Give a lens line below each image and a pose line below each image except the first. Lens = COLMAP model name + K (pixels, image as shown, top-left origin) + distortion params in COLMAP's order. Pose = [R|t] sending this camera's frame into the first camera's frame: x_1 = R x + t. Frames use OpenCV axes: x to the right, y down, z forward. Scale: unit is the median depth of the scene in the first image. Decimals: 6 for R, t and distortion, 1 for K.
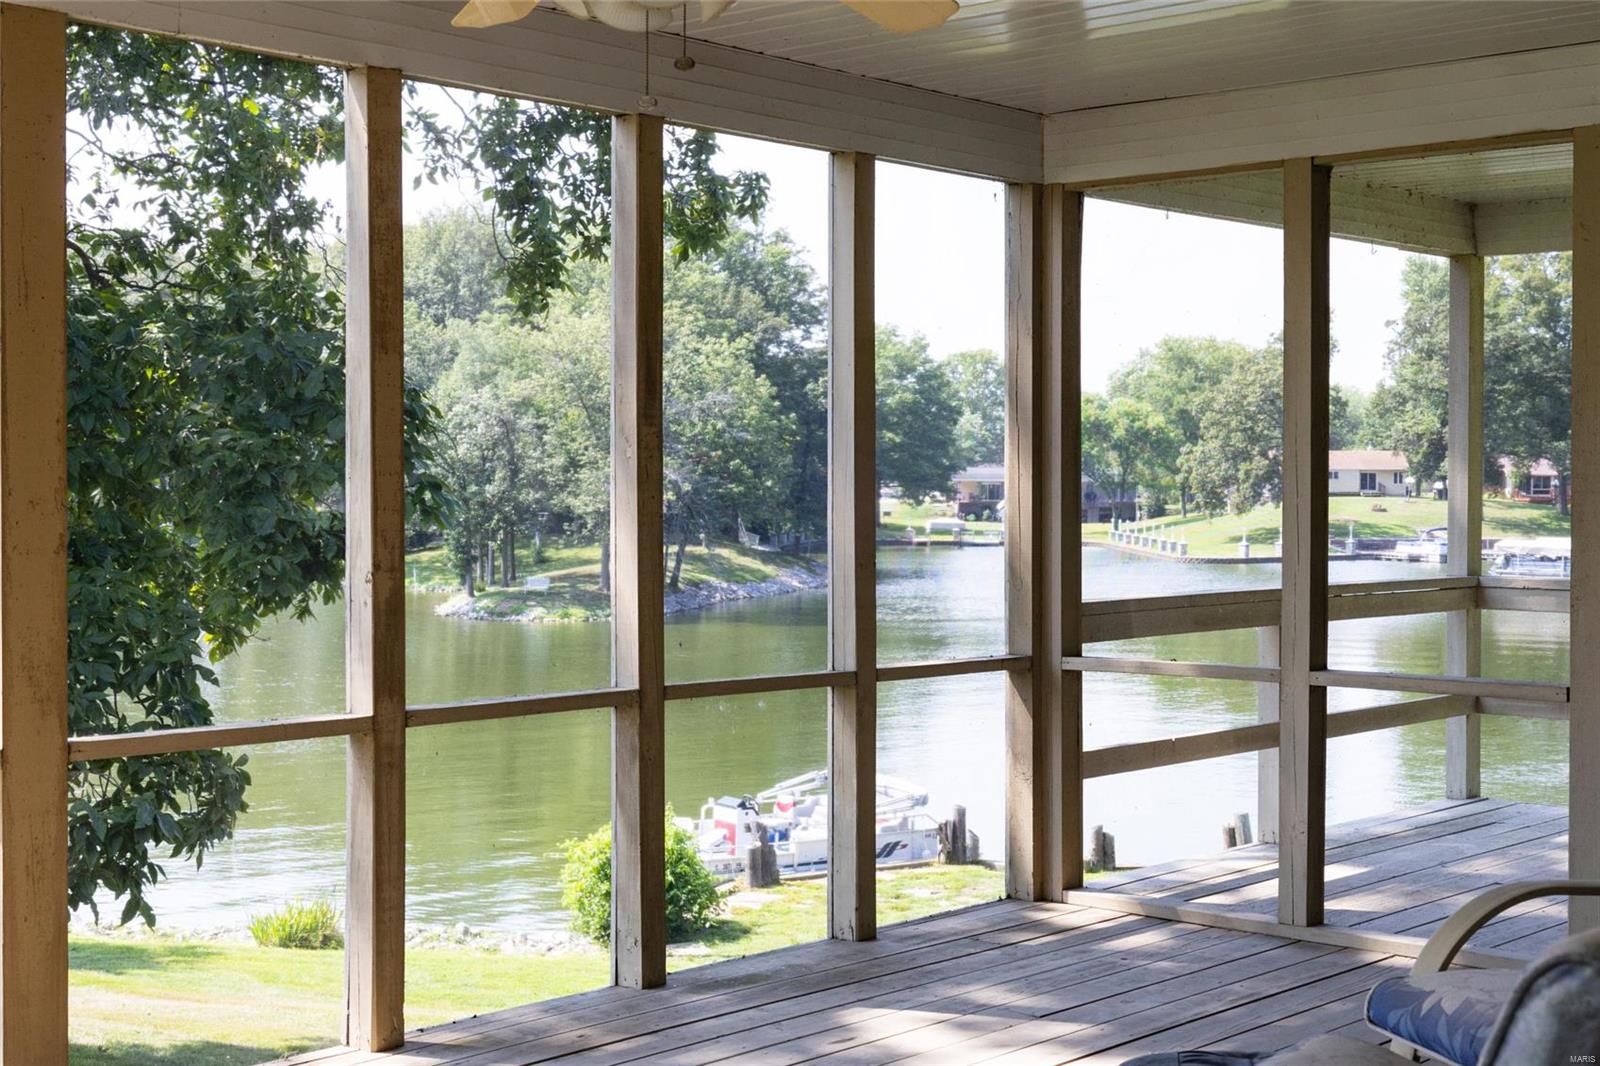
lens RADIAL K [[2338.8, 0, 801.5], [0, 2338.8, 524.1], [0, 0, 1]] dist [0.031233, 0.000000]
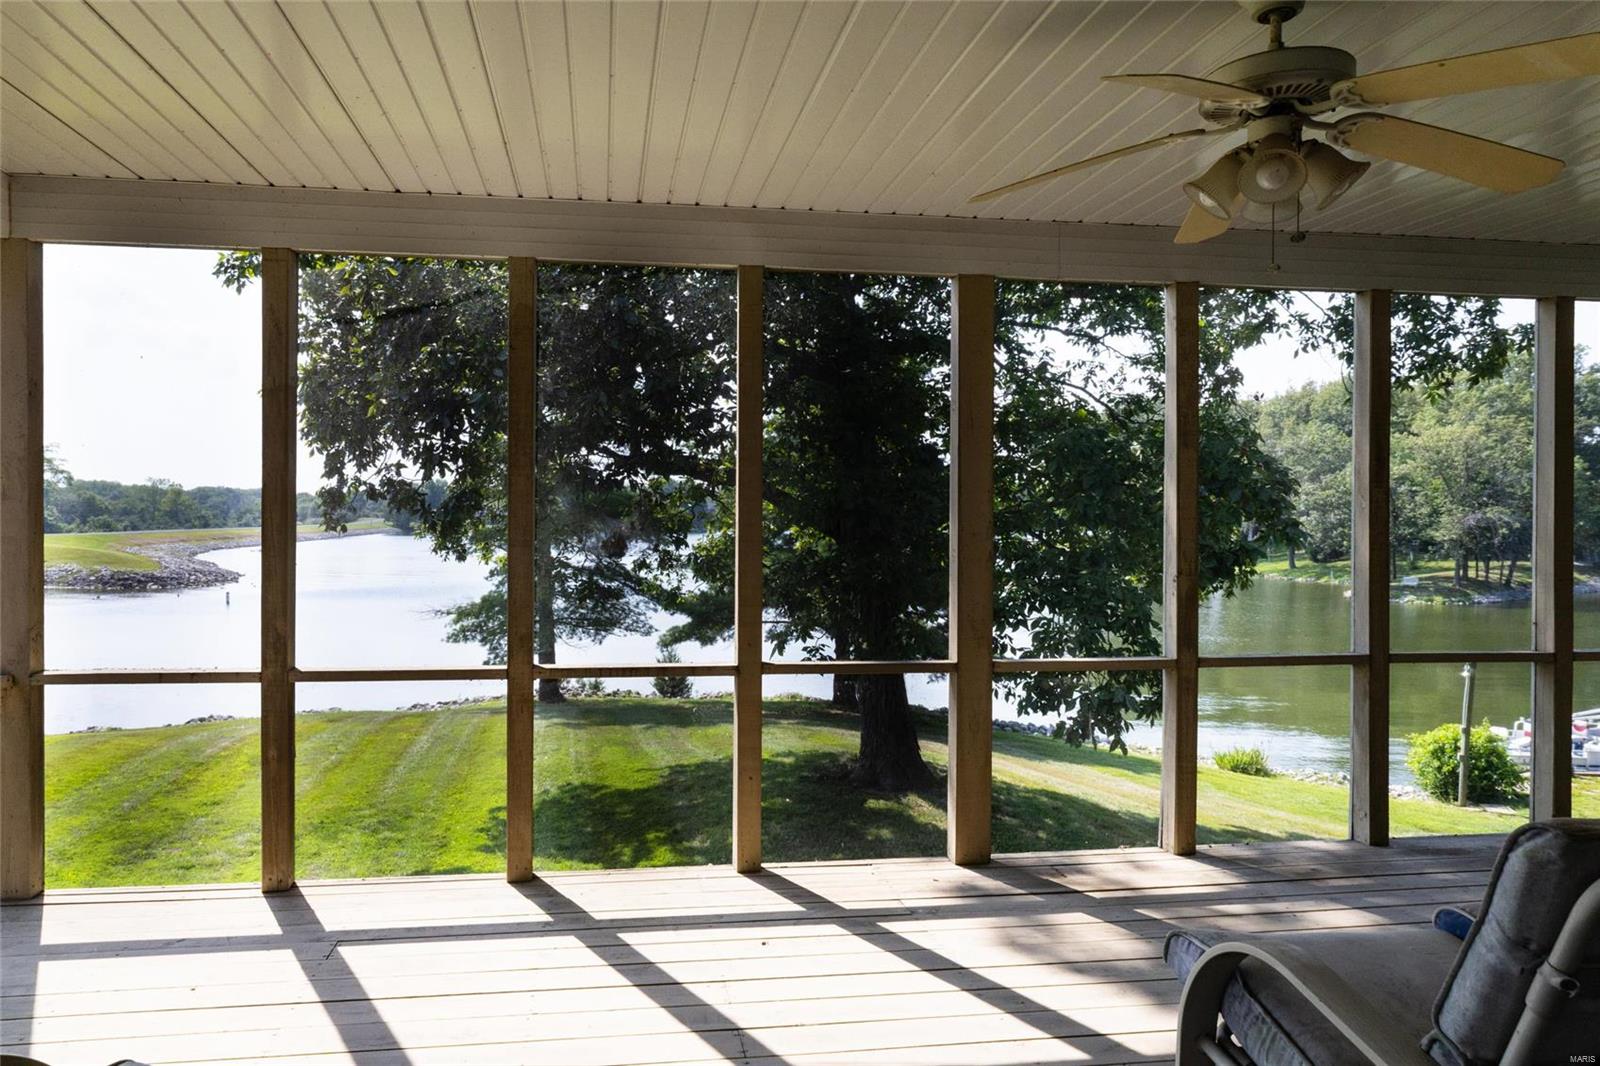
lens RADIAL K [[1053.3, 0, 793.9], [0, 1053.3, 541.5], [0, 0, 1]] dist [-0.005175, -0.005452]
pose [[0.752176, 0.010005, -0.658886, 0.075394], [-0.010174, 0.999942, 0.003569, -0.002933], [0.658883, 0.004019, 0.752234, 0.151784]]
